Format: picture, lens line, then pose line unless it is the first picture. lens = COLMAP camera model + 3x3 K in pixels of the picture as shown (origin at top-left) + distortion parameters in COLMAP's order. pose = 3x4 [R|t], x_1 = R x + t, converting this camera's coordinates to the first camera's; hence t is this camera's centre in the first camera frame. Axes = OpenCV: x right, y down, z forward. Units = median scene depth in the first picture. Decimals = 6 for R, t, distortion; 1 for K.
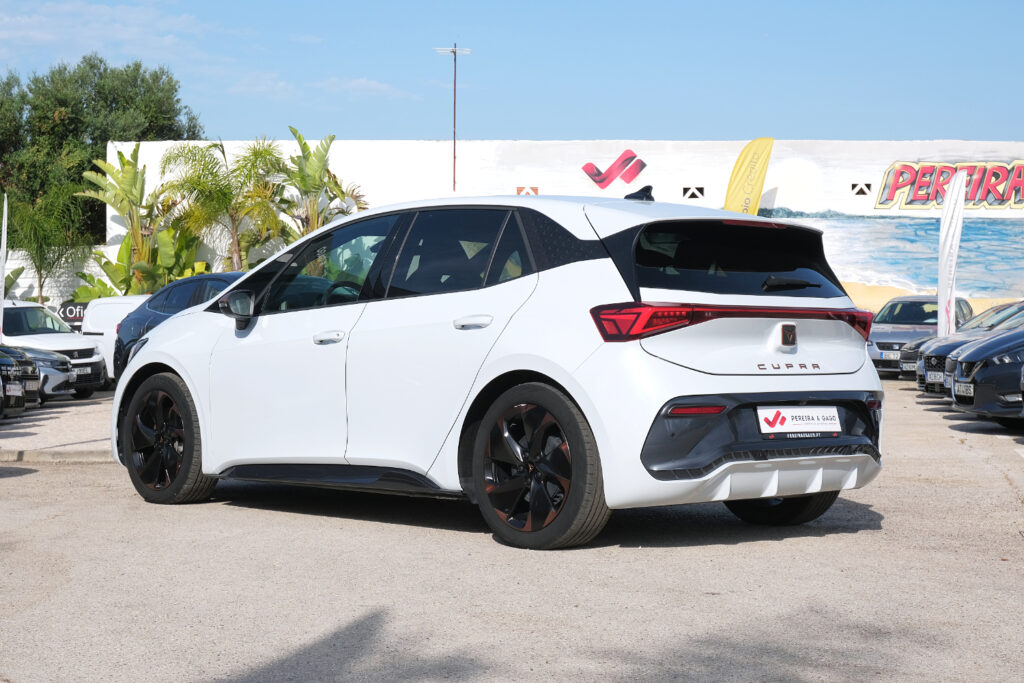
lens RADIAL K [[1708.9, 0, 512.9], [0, 1708.9, 342.6], [0, 0, 1]] dist [-0.035615, 0.000000]
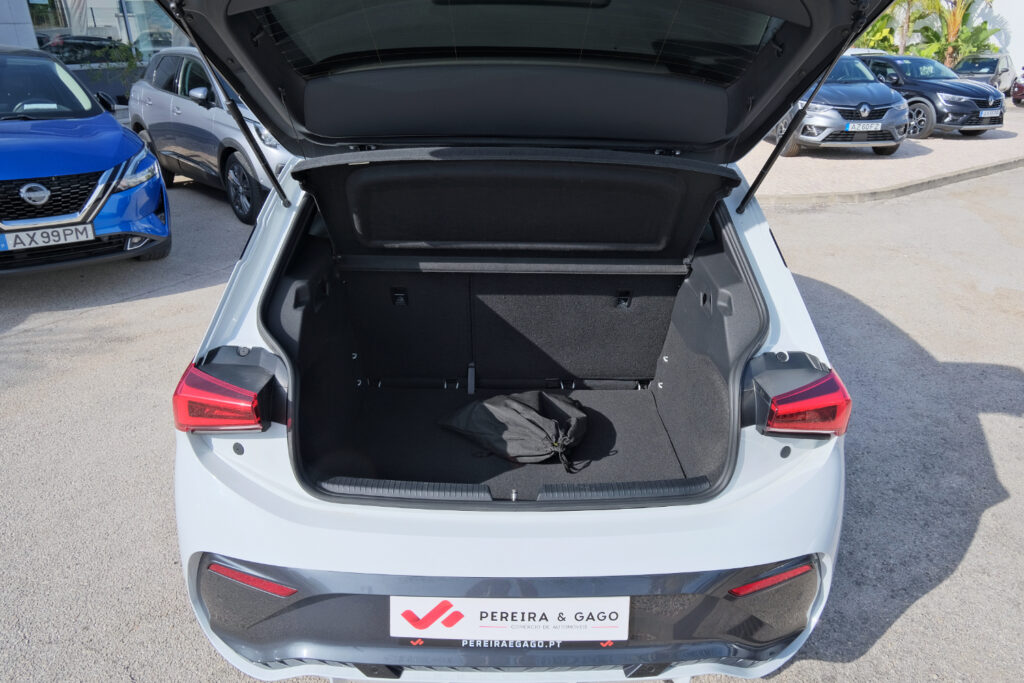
lens RADIAL K [[660.5, 0, 515.1], [0, 660.5, 330.4], [0, 0, 1]] dist [-0.001955, 0.005100]
pose [[0.754021, 0.266387, -0.600408, 0.045036], [-0.017189, 0.921761, 0.387378, -0.019456], [0.656625, -0.281771, 0.699606, 0.147641]]
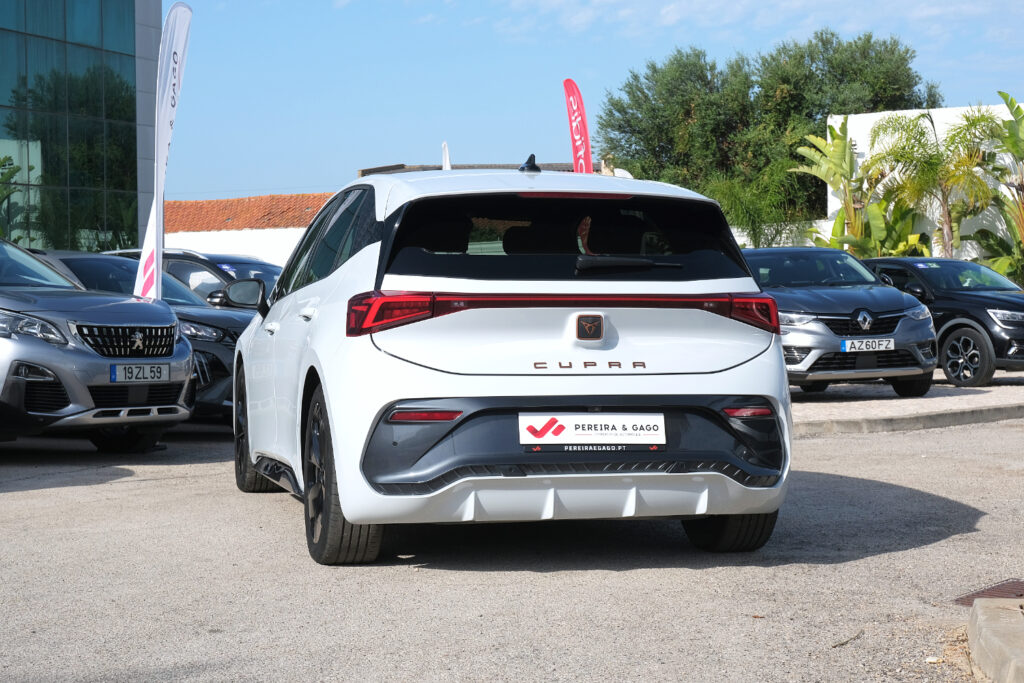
lens RADIAL K [[1708.9, 0, 506.3], [0, 1708.9, 333.0], [0, 0, 1]] dist [-0.035615, 0.000000]
pose [[0.881567, 0.000214, -0.472059, 0.087980], [0.004766, 0.999945, 0.009355, -0.001643], [0.472035, -0.010497, 0.881518, 0.040699]]
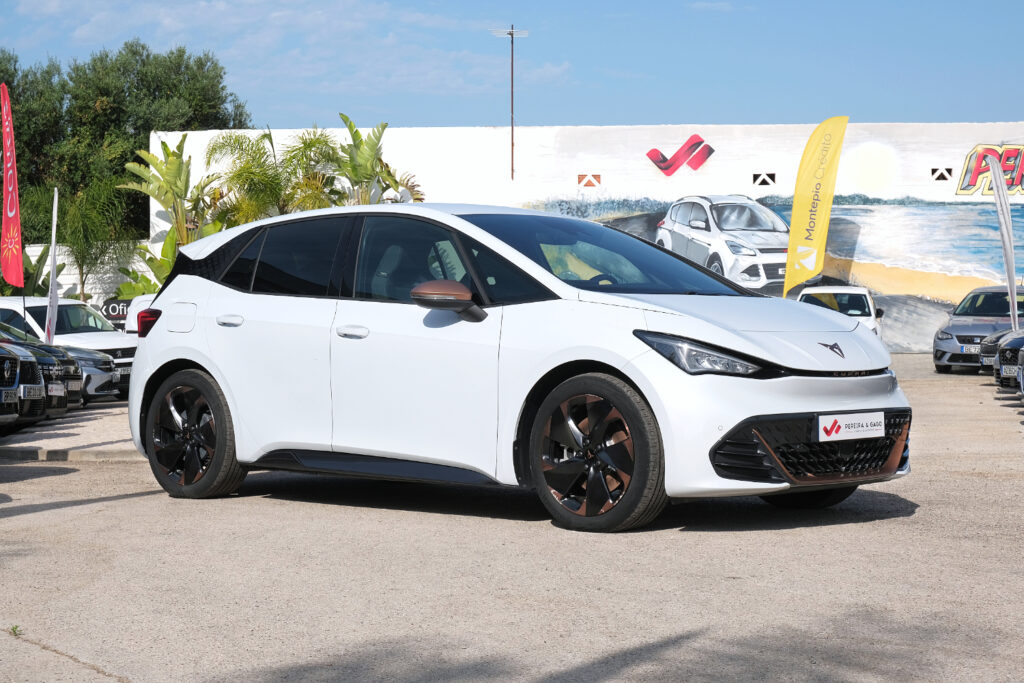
lens RADIAL K [[1818.8, 0, 514.9], [0, 1818.8, 342.5], [0, 0, 1]] dist [-0.064139, 0.000000]
pose [[0.999322, -0.006435, -0.036254, 0.003575], [0.006494, 0.999978, 0.001494, 0.000421], [0.036243, -0.001728, 0.999342, -0.013088]]
